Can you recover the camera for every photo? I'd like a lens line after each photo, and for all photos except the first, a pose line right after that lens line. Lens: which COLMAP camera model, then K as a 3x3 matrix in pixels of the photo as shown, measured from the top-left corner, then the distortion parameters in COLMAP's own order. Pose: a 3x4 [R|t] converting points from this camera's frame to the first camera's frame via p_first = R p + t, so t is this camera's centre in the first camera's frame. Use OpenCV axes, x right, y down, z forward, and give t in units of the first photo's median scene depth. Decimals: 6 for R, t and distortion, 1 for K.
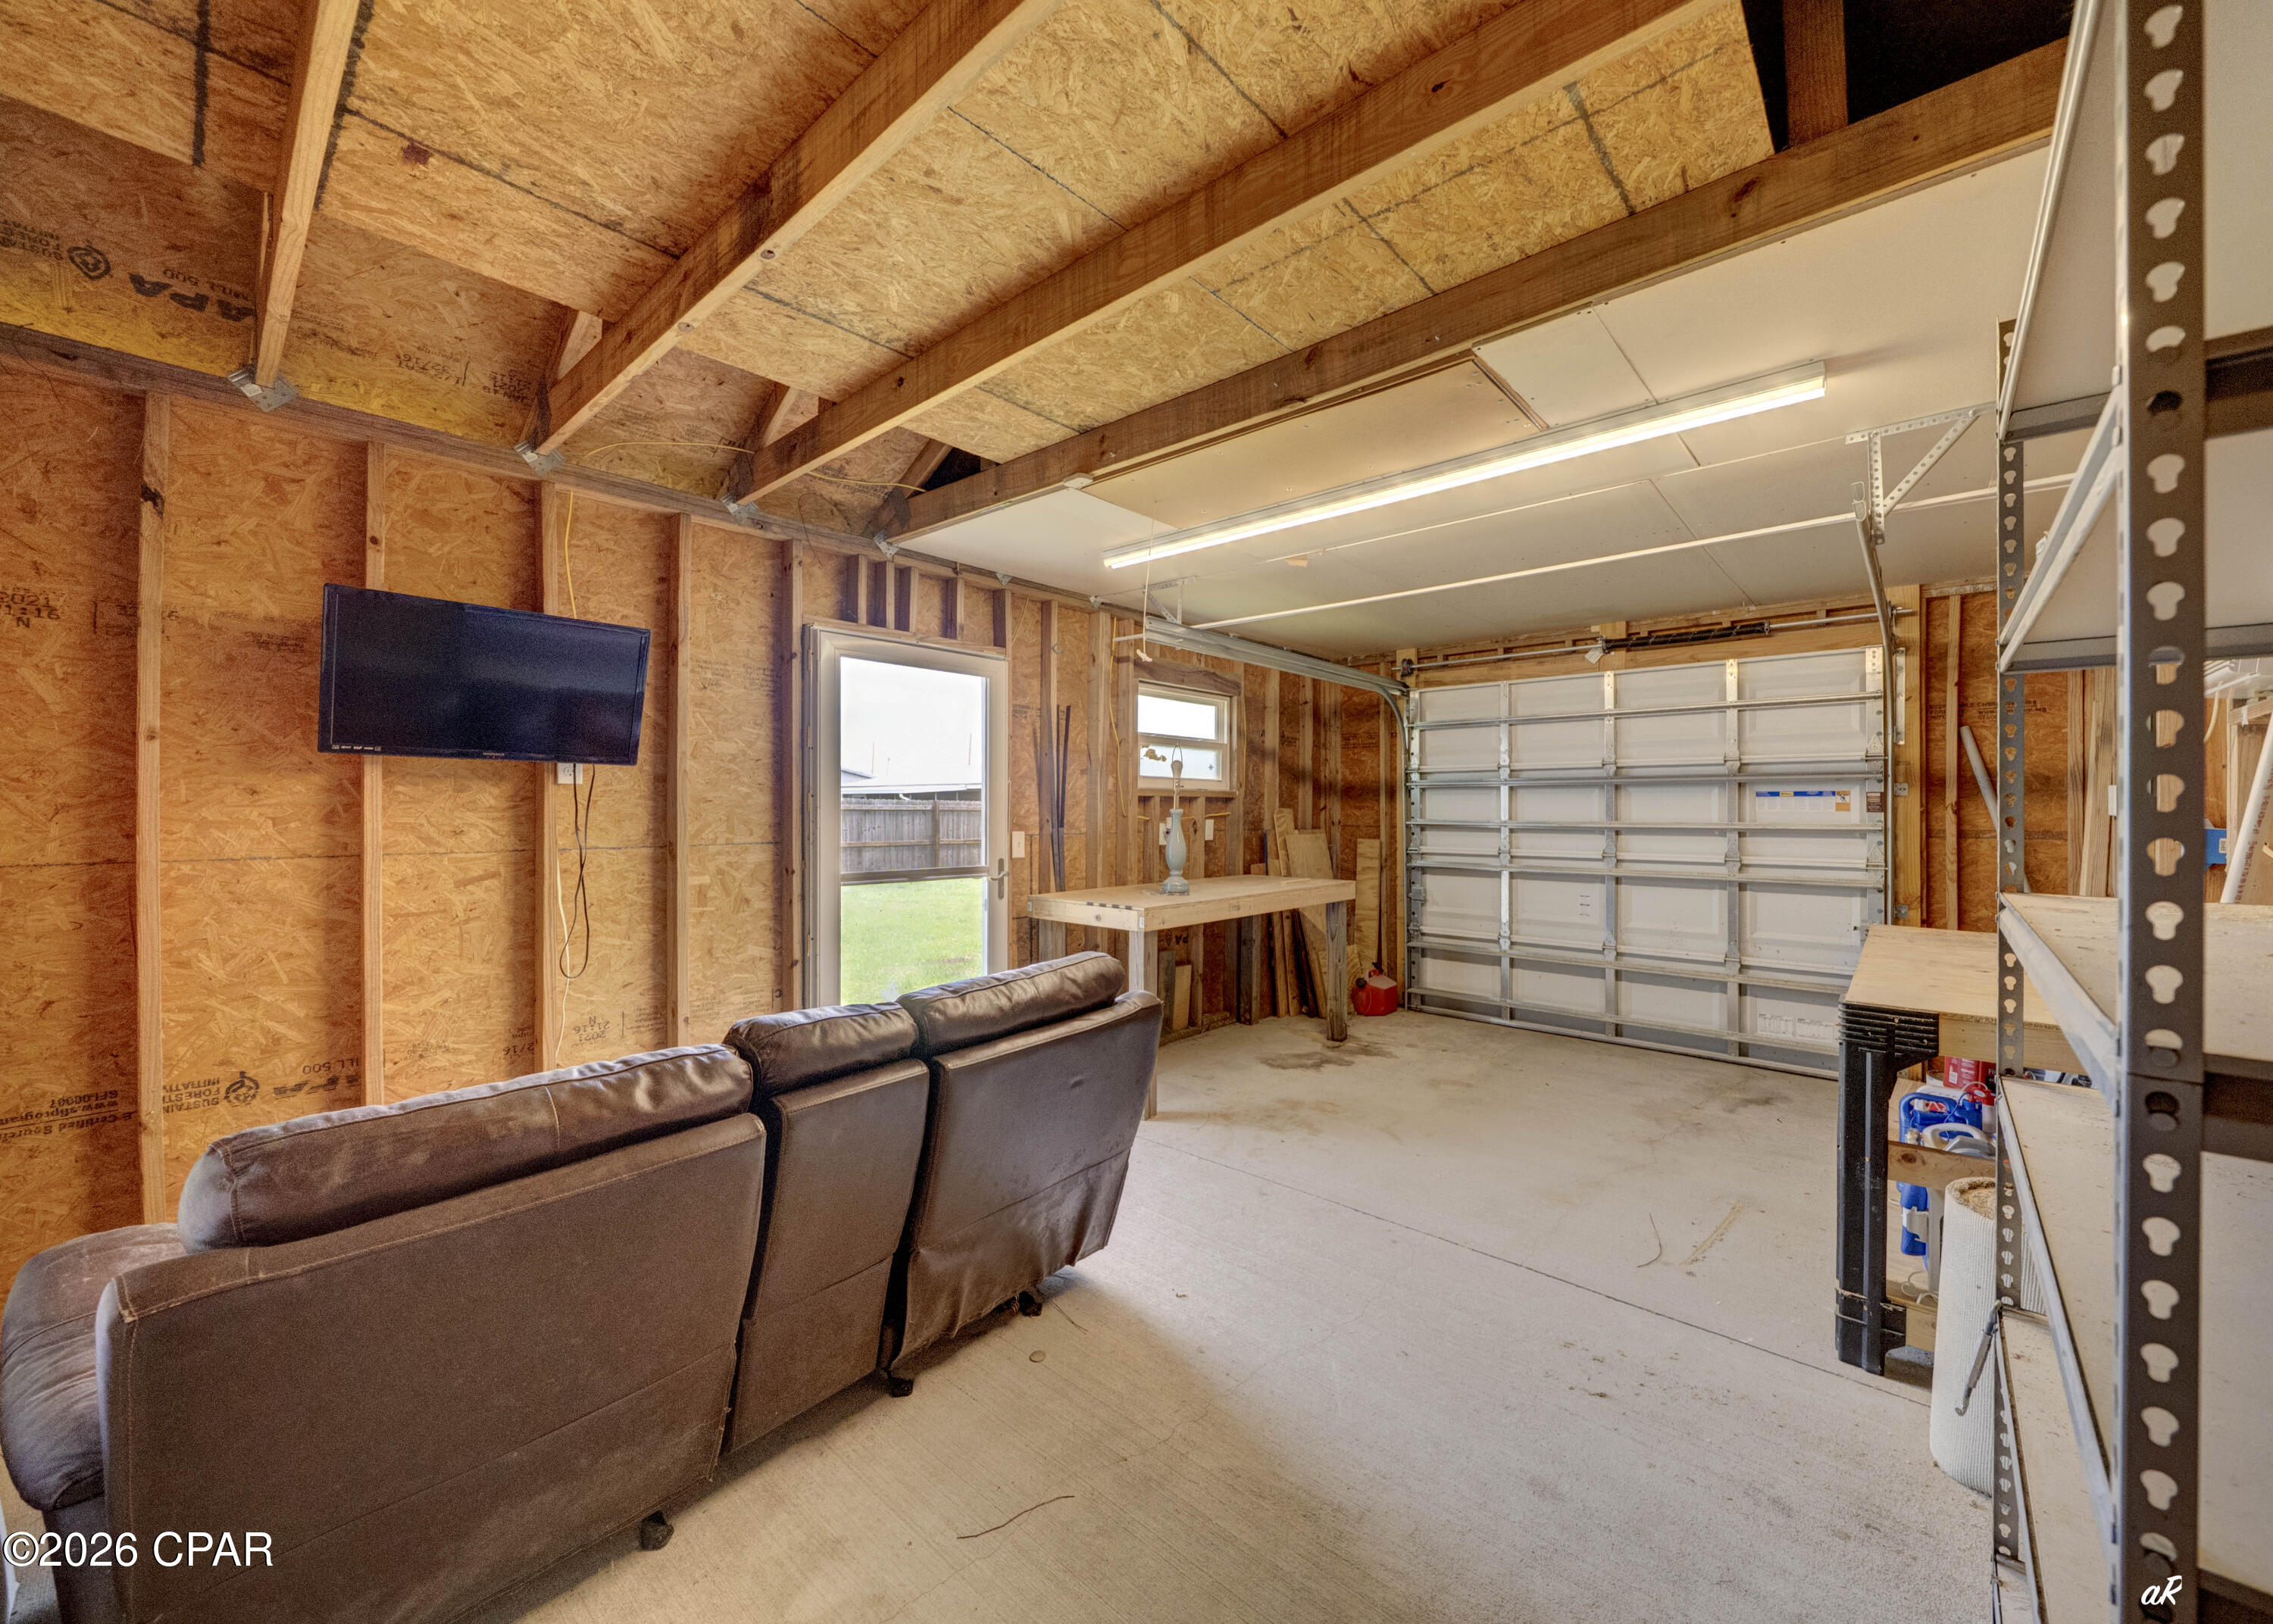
lens RADIAL K [[874.3, 0, 1136.5], [0, 874.3, 812.0], [0, 0, 1]] dist [-0.000221, -0.000018]
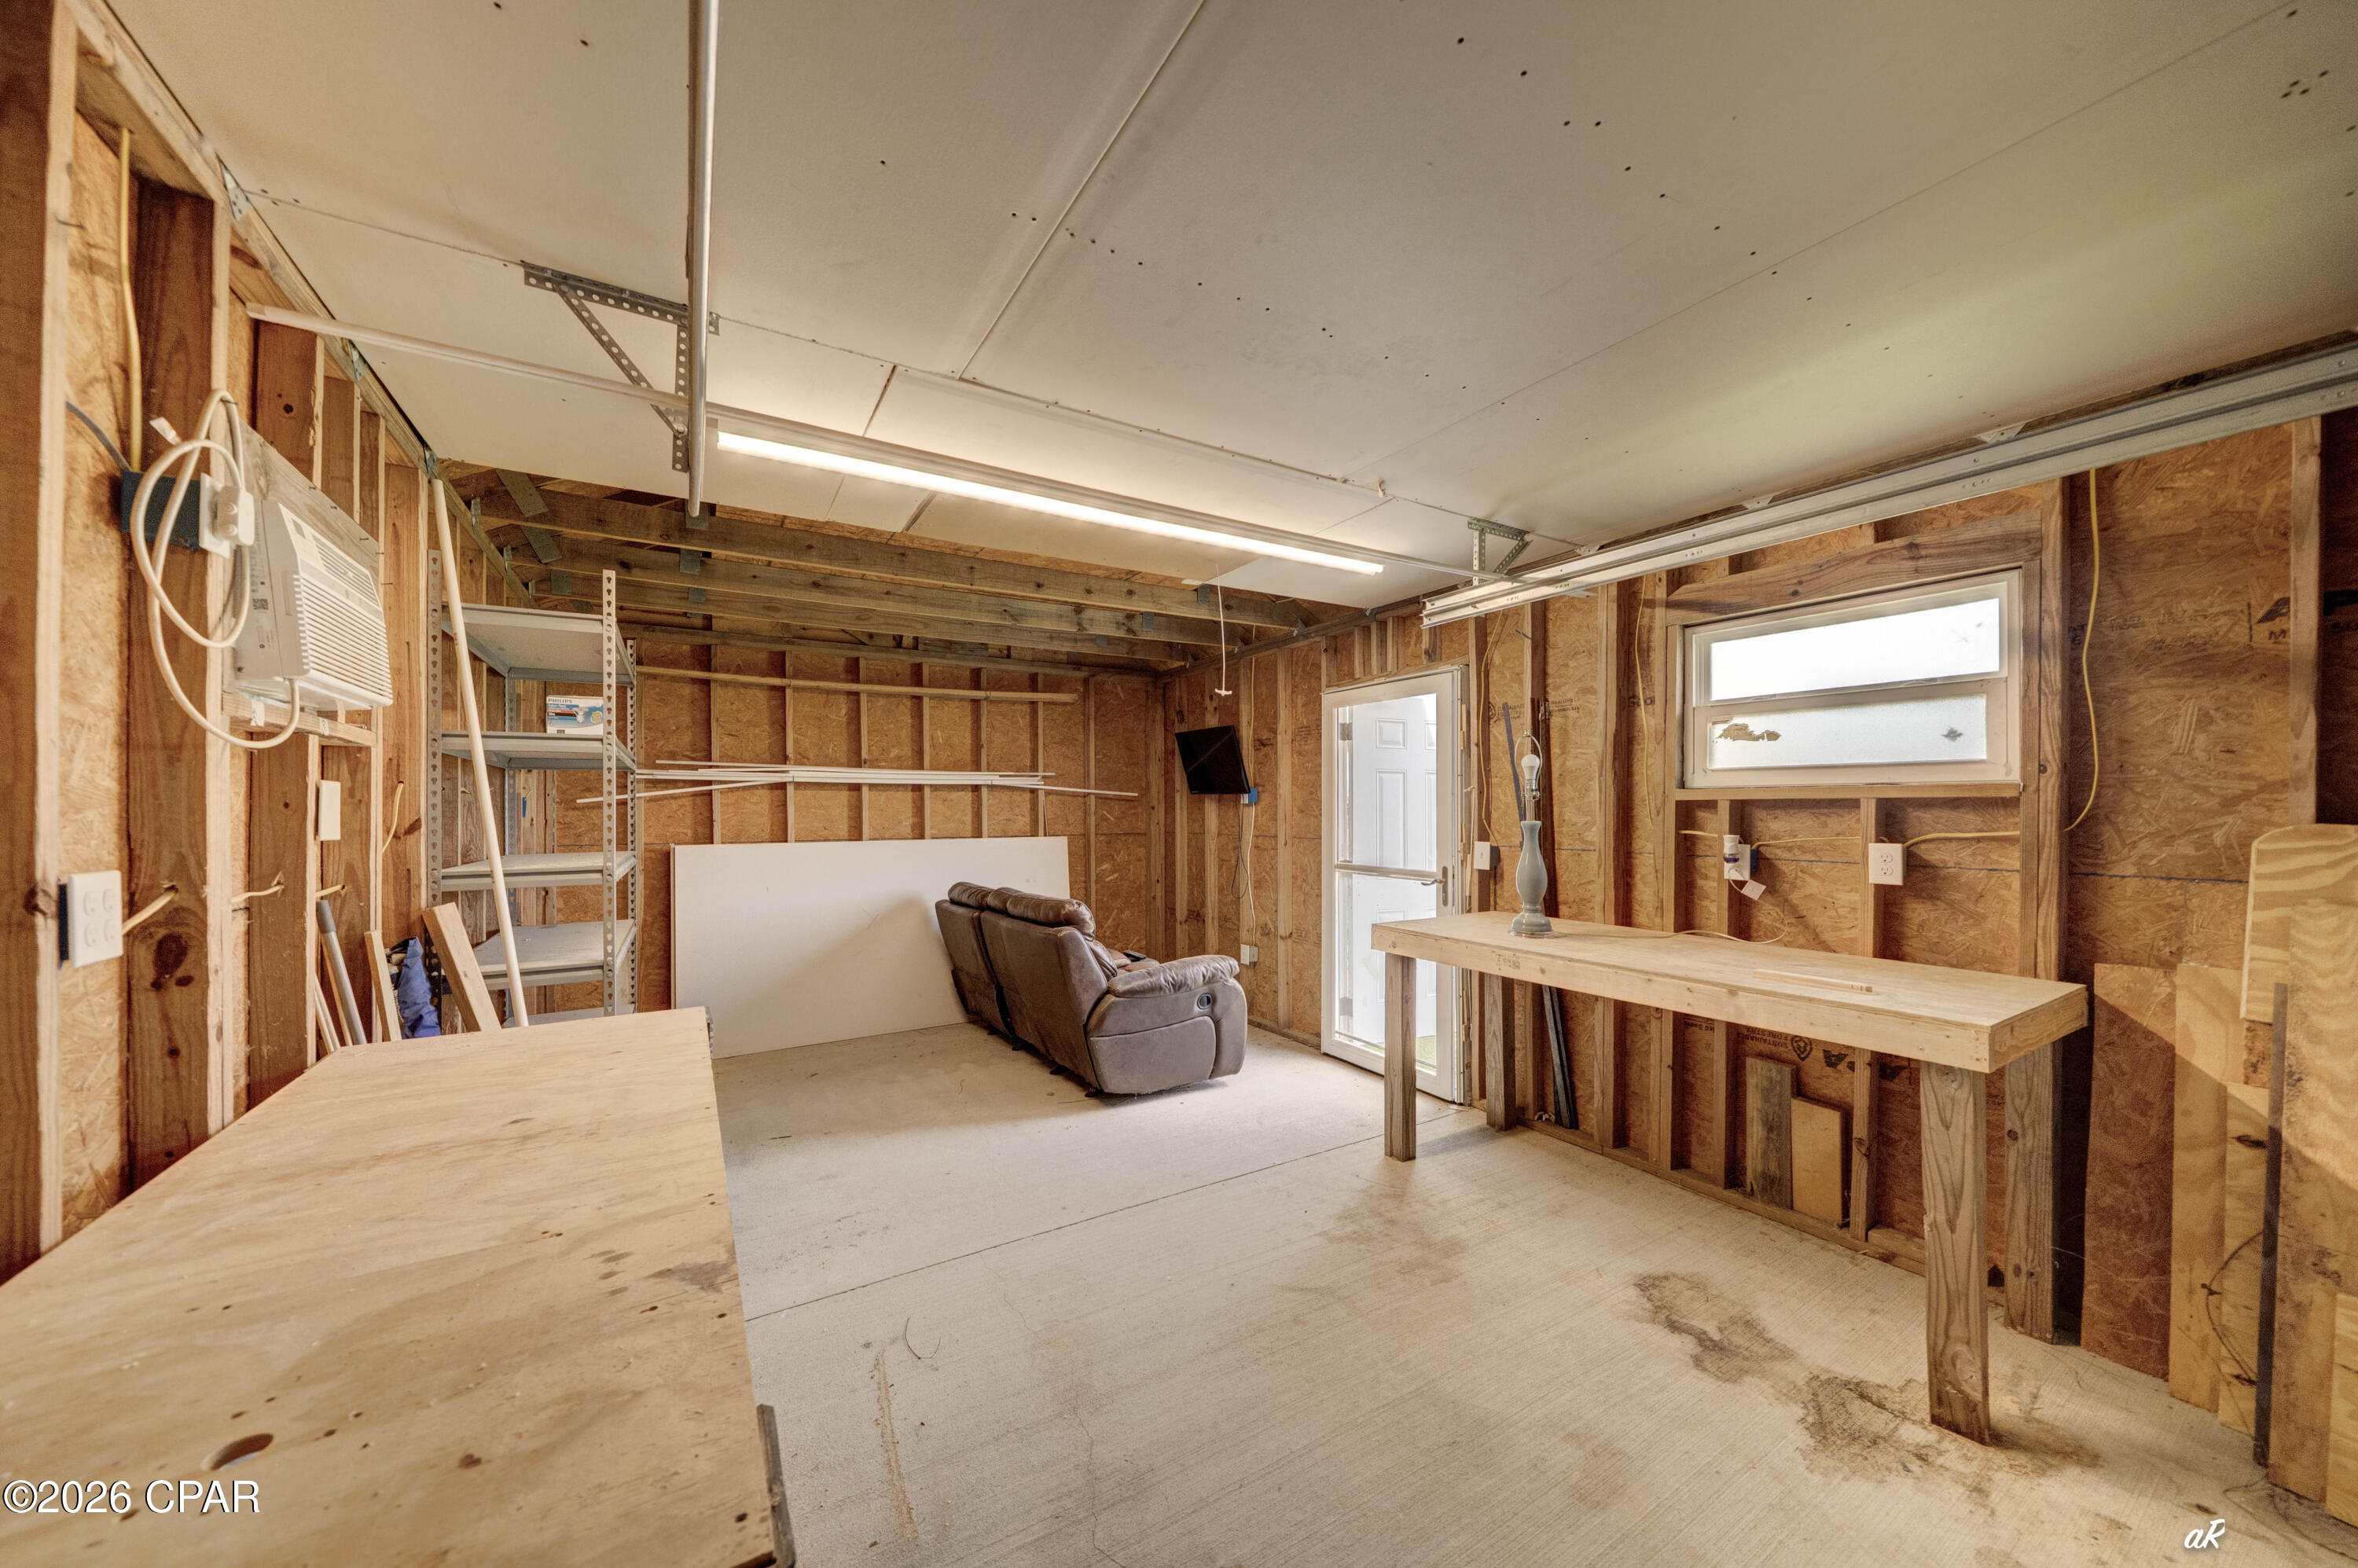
lens RADIAL K [[815.7, 0, 1183.4], [0, 815.7, 805.0], [0, 0, 1]] dist [-0.001345, -0.000094]
pose [[-0.284202, -0.000384, -0.958764, 0.726478], [0.001369, 0.999999, -0.000806, -0.015319], [0.958764, -0.001542, -0.284201, 0.836740]]
